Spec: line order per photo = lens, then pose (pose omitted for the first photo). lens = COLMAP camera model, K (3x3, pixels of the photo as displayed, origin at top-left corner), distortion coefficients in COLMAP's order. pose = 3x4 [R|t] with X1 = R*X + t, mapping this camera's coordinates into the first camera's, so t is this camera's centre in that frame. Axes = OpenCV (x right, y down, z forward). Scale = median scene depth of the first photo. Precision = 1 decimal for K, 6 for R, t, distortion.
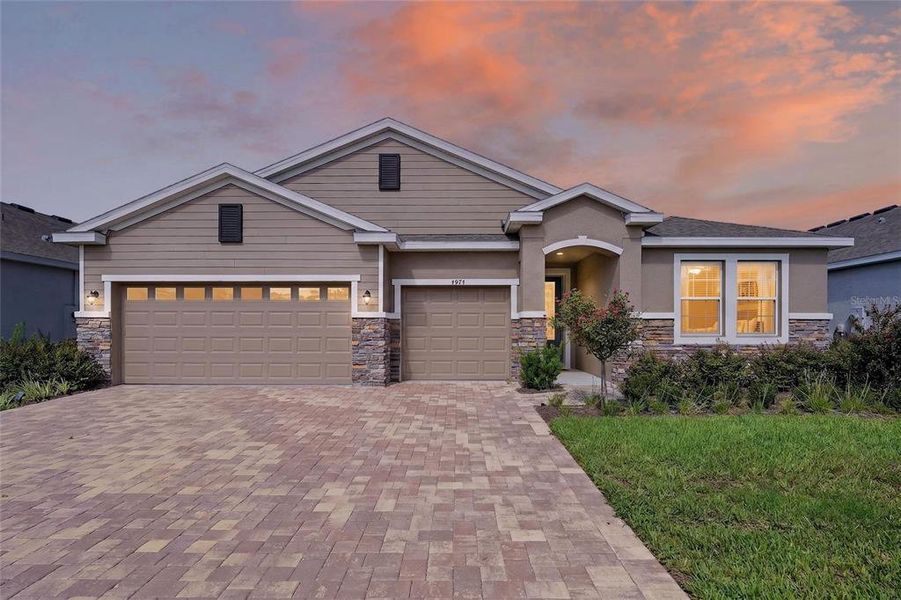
lens RADIAL K [[456.2, 0, 455.2], [0, 456.2, 334.0], [0, 0, 1]] dist [-0.004819, -0.000772]
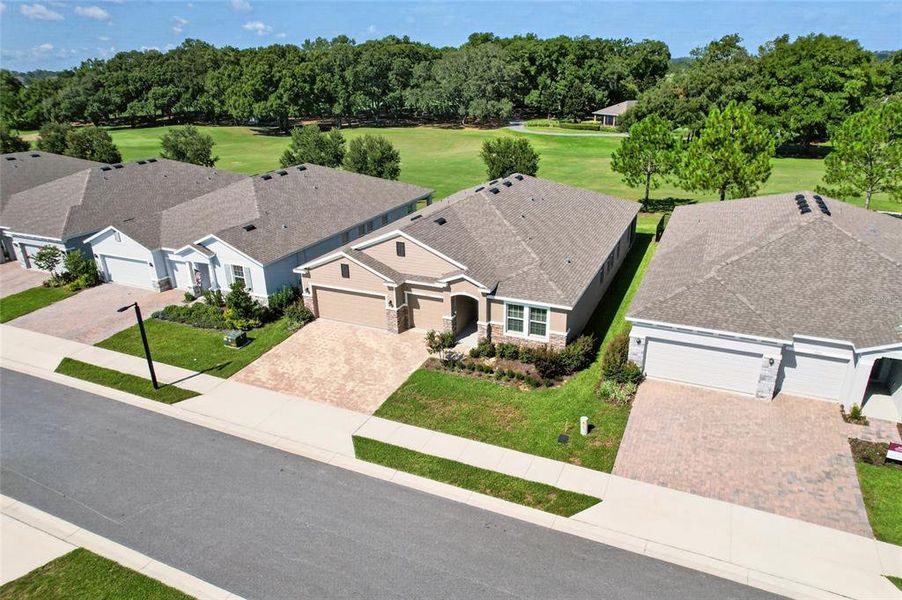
lens RADIAL K [[590.9, 0, 457.7], [0, 590.9, 308.3], [0, 0, 1]] dist [-0.070386, 0.059518]
pose [[0.914788, 0.137679, -0.379746, 1.498748], [0.014435, 0.928376, 0.371361, -1.343827], [0.403675, -0.345198, 0.847281, -1.799235]]
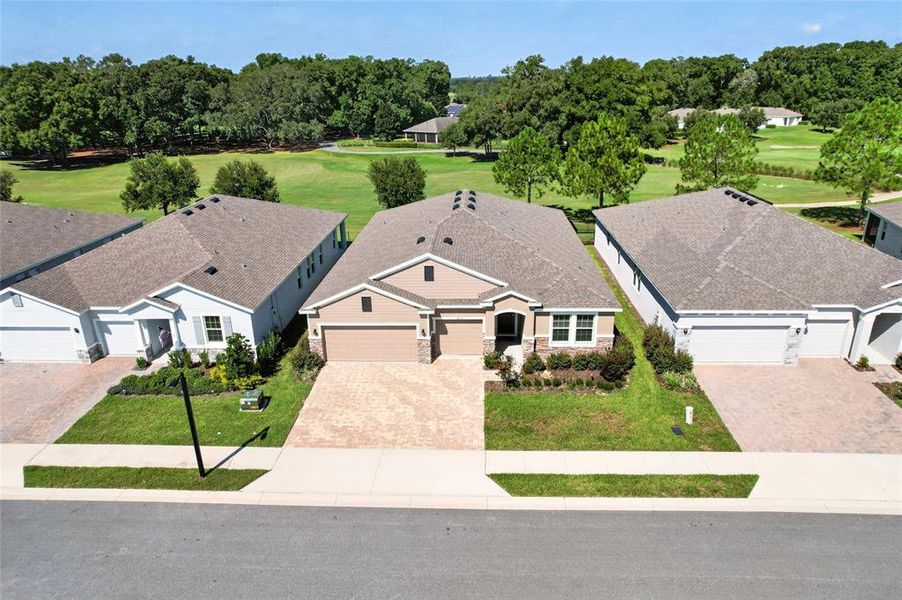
lens RADIAL K [[590.9, 0, 452.1], [0, 590.9, 317.0], [0, 0, 1]] dist [-0.070386, 0.059518]
pose [[0.998749, -0.002876, -0.049914, 0.126273], [0.020668, 0.932794, 0.359818, -1.328517], [0.045524, -0.360400, 0.931686, -1.990351]]
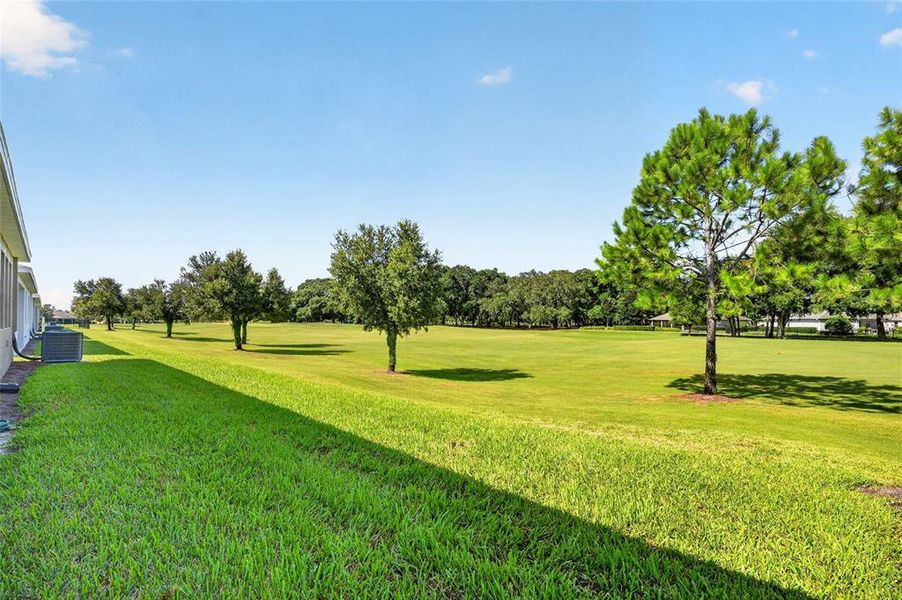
lens RADIAL K [[375.3, 0, 454.8], [0, 375.3, 319.1], [0, 0, 1]] dist [-0.019711, 0.000557]
pose [[0.750590, 0.000166, -0.660769, 0.927325], [-0.011727, 0.999846, -0.013070, -0.003327], [0.660665, 0.017559, 0.750476, 3.721912]]
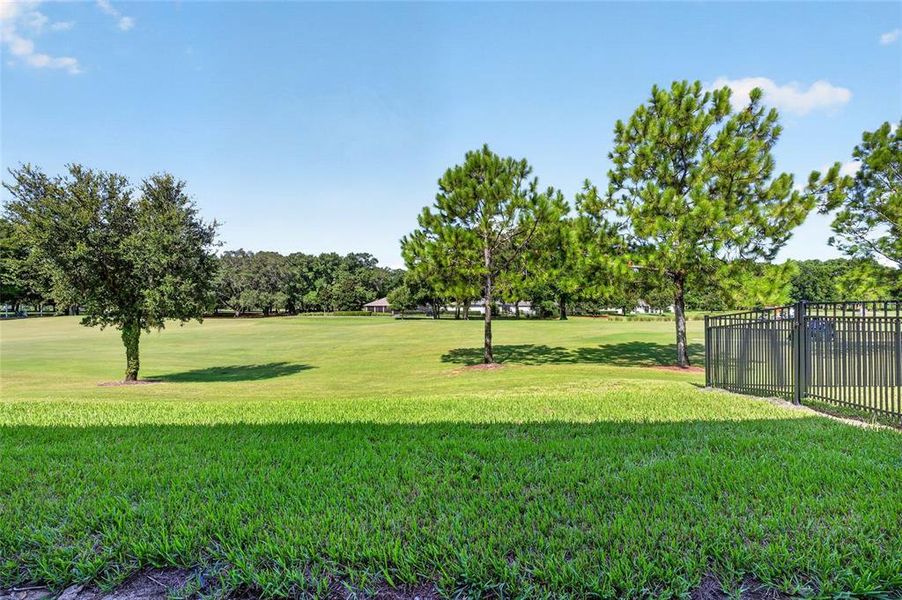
lens RADIAL K [[386.2, 0, 454.9], [0, 386.2, 308.4], [0, 0, 1]] dist [-0.016333, 0.000411]
pose [[0.999697, -0.003642, 0.024325, 0.505620], [0.003823, 0.999965, -0.007396, -0.007427], [-0.024297, 0.007487, 0.999677, 3.492374]]
